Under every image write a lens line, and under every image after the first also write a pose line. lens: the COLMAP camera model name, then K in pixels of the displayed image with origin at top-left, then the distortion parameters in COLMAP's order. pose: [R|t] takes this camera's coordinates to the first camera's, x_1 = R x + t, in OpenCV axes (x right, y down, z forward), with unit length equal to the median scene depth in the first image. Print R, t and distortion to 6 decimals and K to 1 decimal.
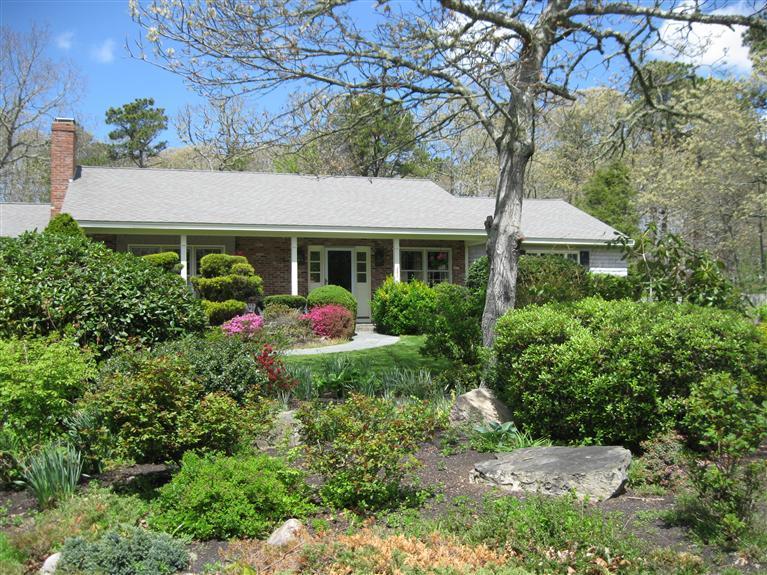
lens RADIAL K [[785.9, 0, 383.5], [0, 785.9, 287.5], [0, 0, 1]] dist [-0.118095, 0.017933]
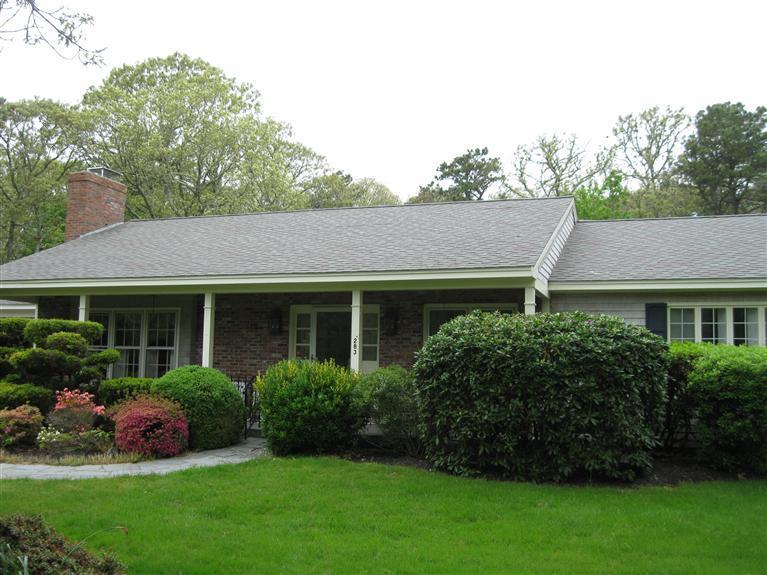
lens RADIAL K [[785.9, 0, 383.5], [0, 785.9, 287.5], [0, 0, 1]] dist [-0.118095, 0.017933]
pose [[0.796234, -0.037627, -0.603817, 0.402269], [-0.011579, 0.996933, -0.077393, -0.017602], [0.604878, 0.068614, 0.793357, 0.529242]]
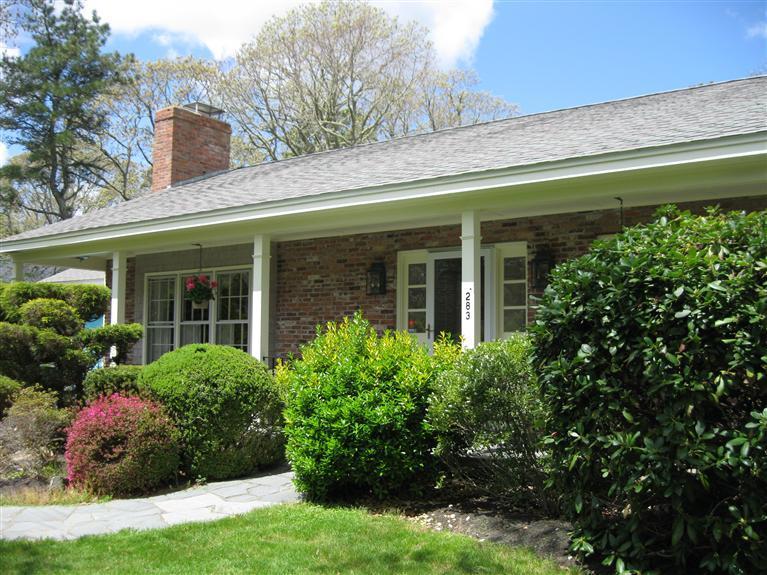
lens RADIAL K [[785.9, 0, 383.5], [0, 785.9, 287.5], [0, 0, 1]] dist [-0.118095, 0.017933]
pose [[0.585084, -0.049687, -0.809449, 0.281334], [0.008936, 0.998456, -0.054830, -0.008051], [0.810923, 0.024847, 0.584625, 0.763051]]
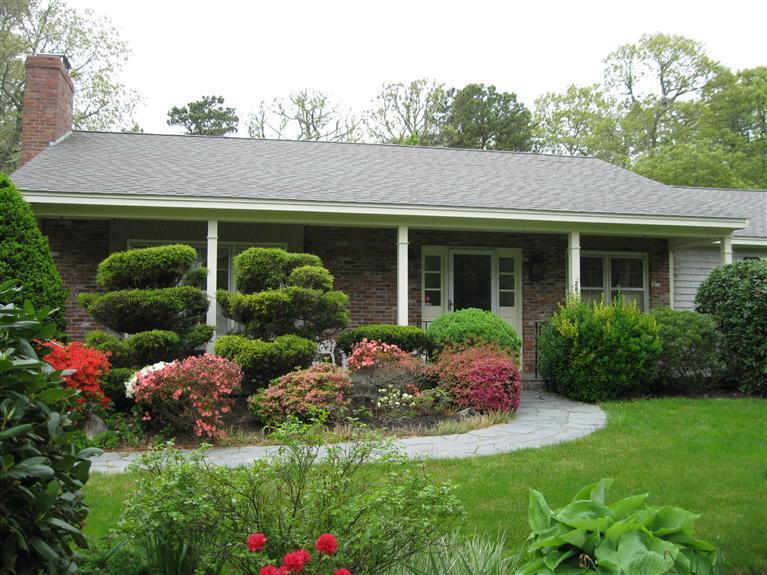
lens RADIAL K [[785.9, 0, 383.5], [0, 785.9, 287.5], [0, 0, 1]] dist [-0.118095, 0.017933]
pose [[0.994494, 0.005574, -0.104642, -0.064606], [-0.009431, 0.999293, -0.036400, 0.002263], [0.104365, 0.037186, 0.993844, 0.405169]]
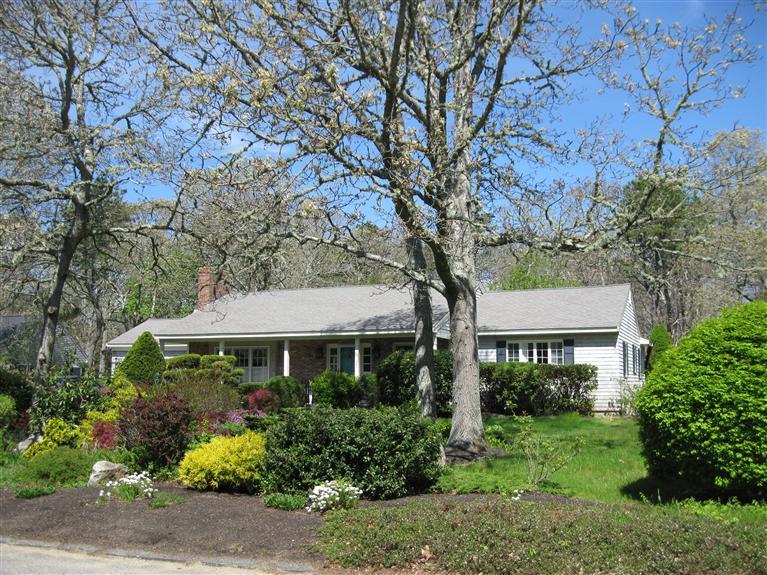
lens RADIAL K [[785.9, 0, 383.5], [0, 785.9, 287.5], [0, 0, 1]] dist [-0.118095, 0.017933]
pose [[0.783449, -0.065672, -0.617976, 0.865586], [0.014396, 0.996052, -0.087599, -0.032328], [0.621289, 0.059733, 0.781302, -0.004177]]
